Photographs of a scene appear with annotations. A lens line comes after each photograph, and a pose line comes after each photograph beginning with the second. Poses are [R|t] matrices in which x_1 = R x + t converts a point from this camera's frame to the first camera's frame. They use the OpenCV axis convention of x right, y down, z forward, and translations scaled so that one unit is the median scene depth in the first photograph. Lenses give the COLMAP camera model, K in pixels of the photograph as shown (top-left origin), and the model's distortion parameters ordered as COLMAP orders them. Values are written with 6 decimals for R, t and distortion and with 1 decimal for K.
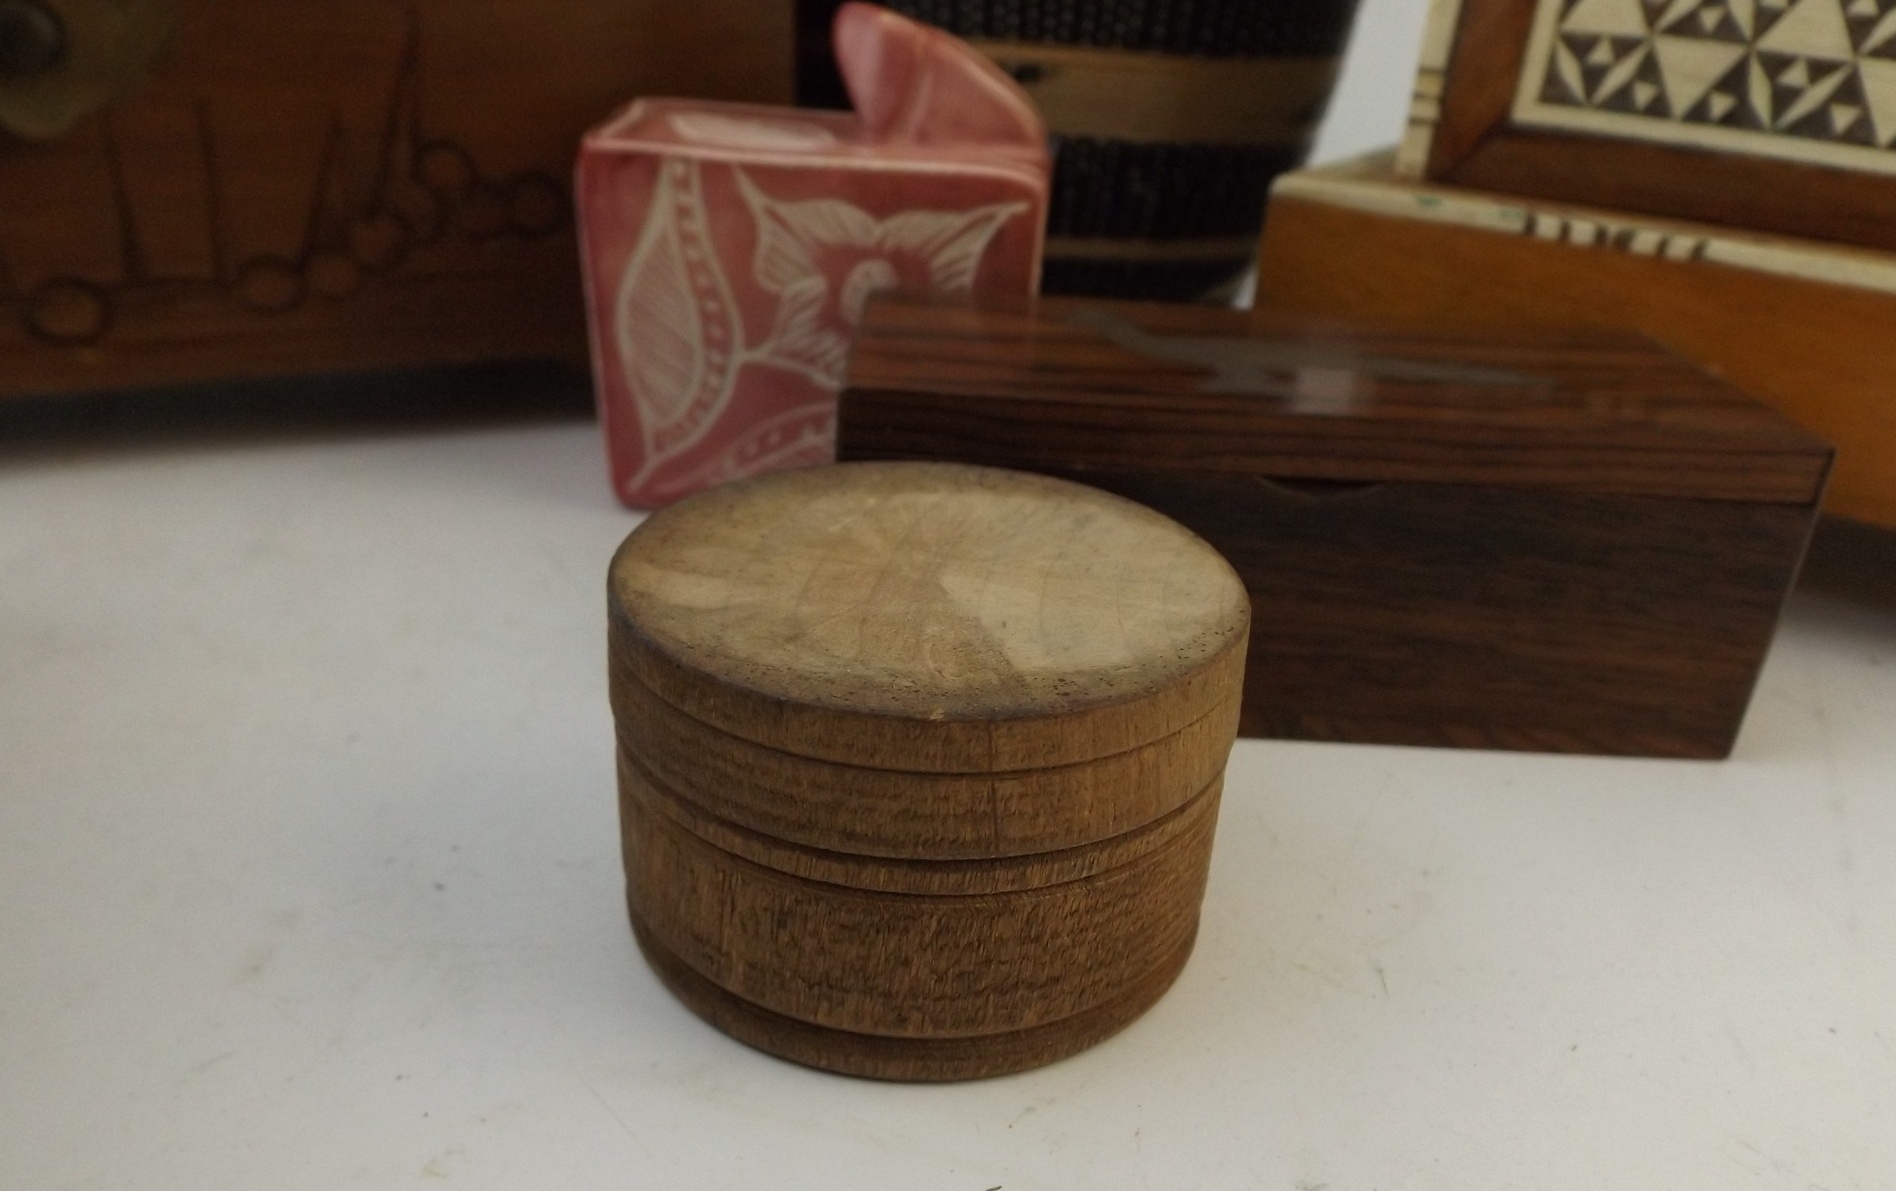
lens RADIAL K [[1431.4, 0, 952.6], [0, 1431.4, 729.4], [0, 0, 1]] dist [0.022092, -0.022250]
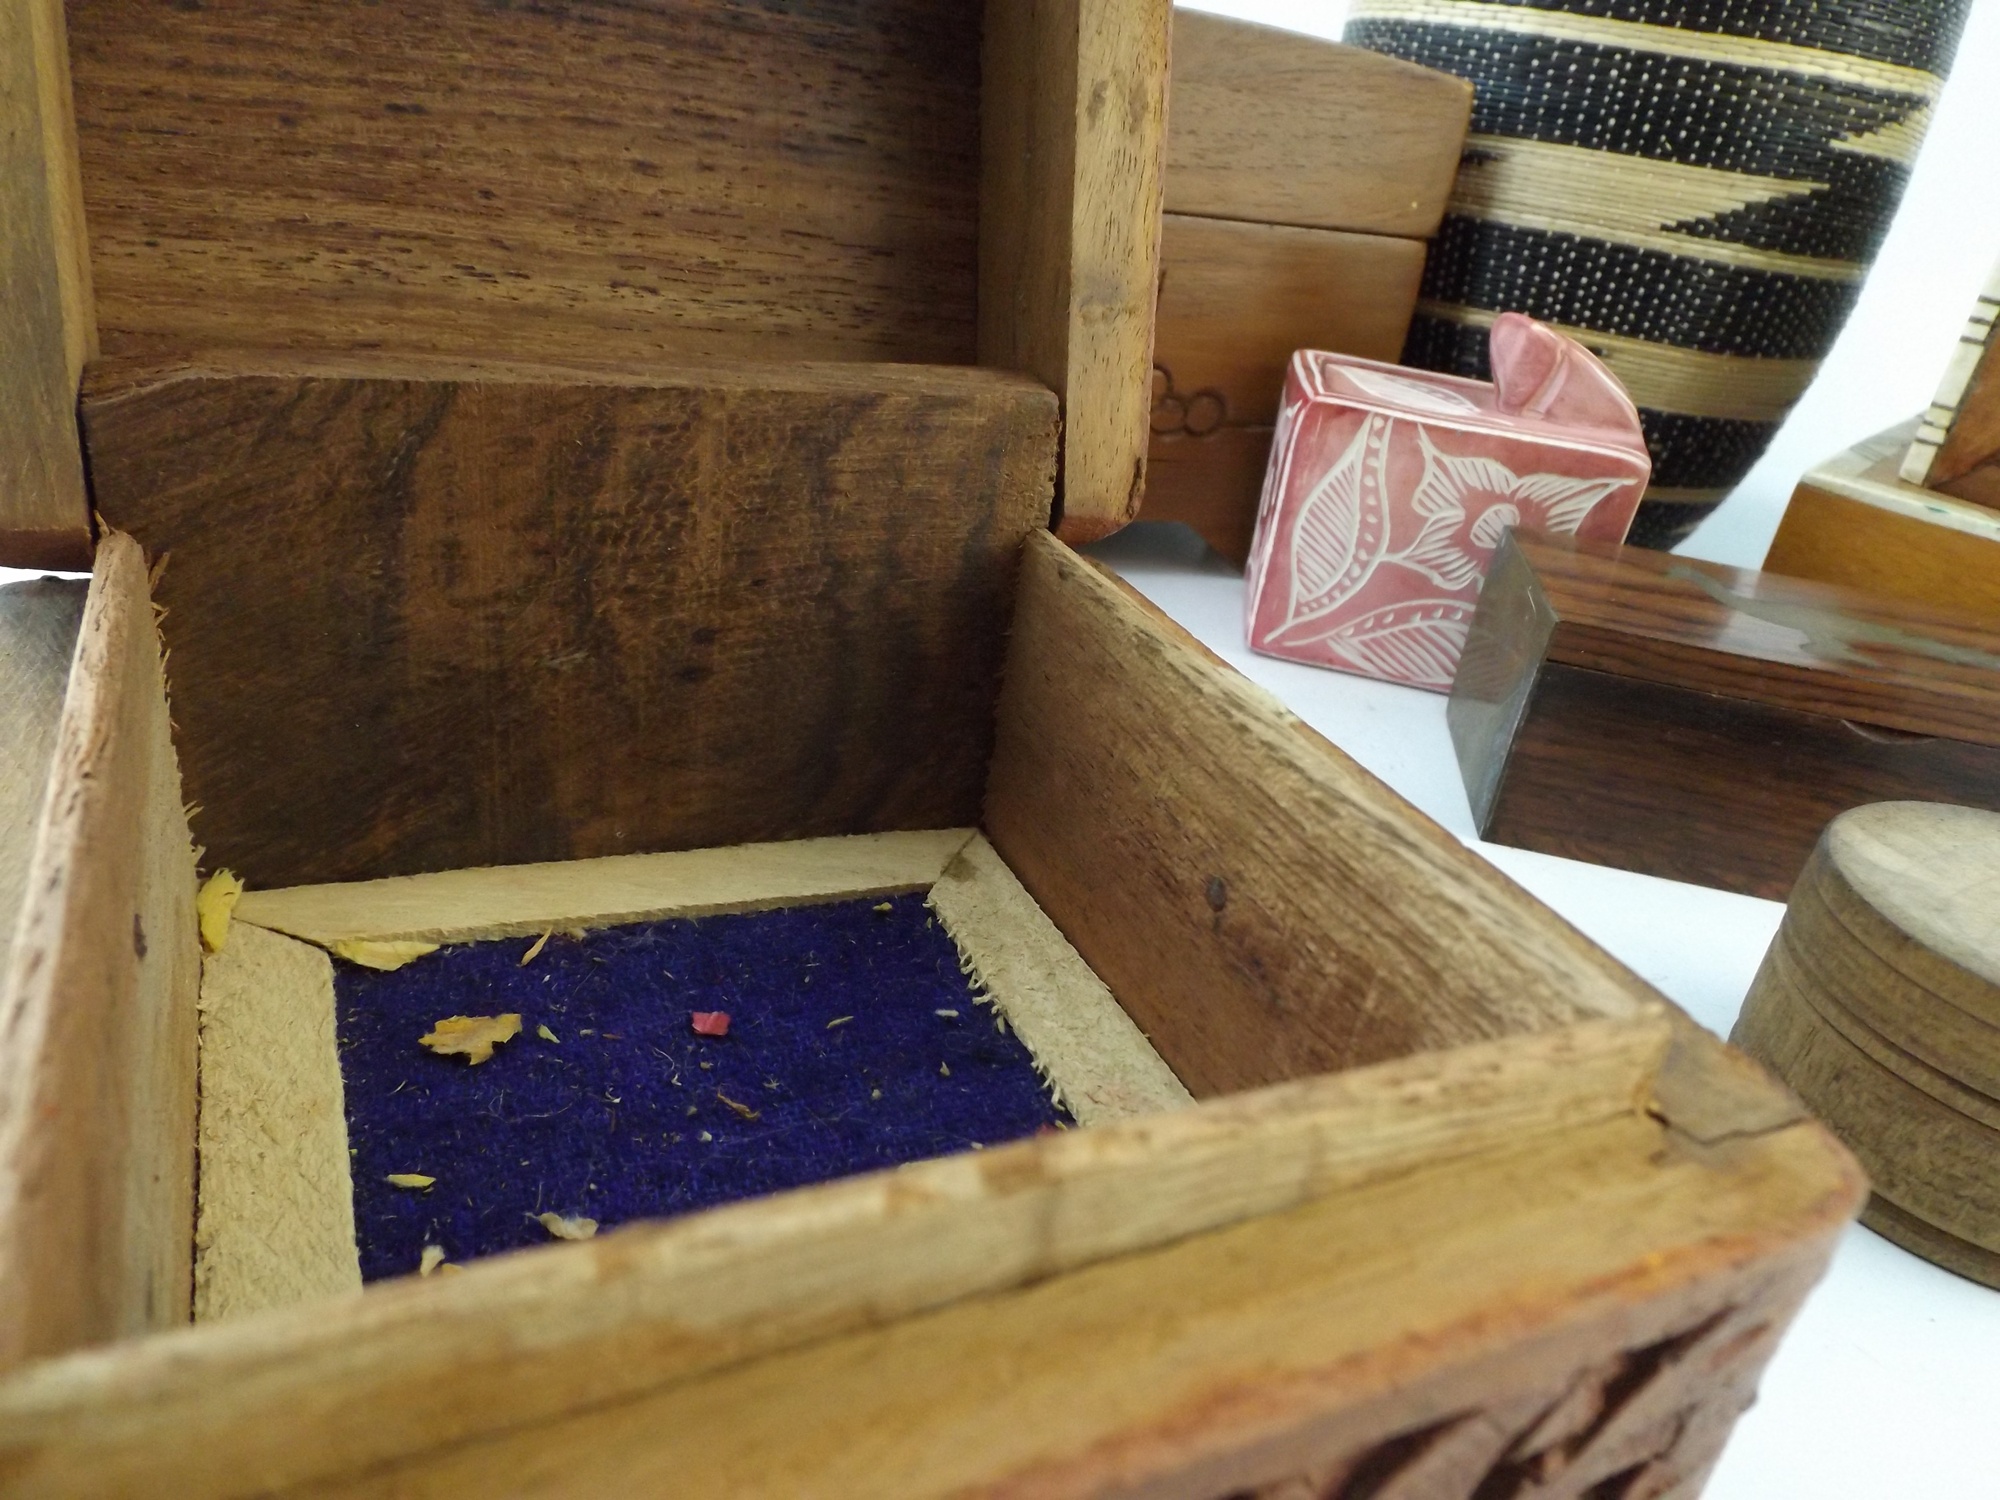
lens RADIAL K [[1432.0, 0, 992.8], [0, 1432.0, 759.6], [0, 0, 1]] dist [0.025868, -0.028728]
pose [[0.985725, 0.143970, -0.087288, -0.353448], [-0.147532, 0.988409, -0.035805, 0.026584], [0.081121, 0.048171, 0.995539, -0.342860]]
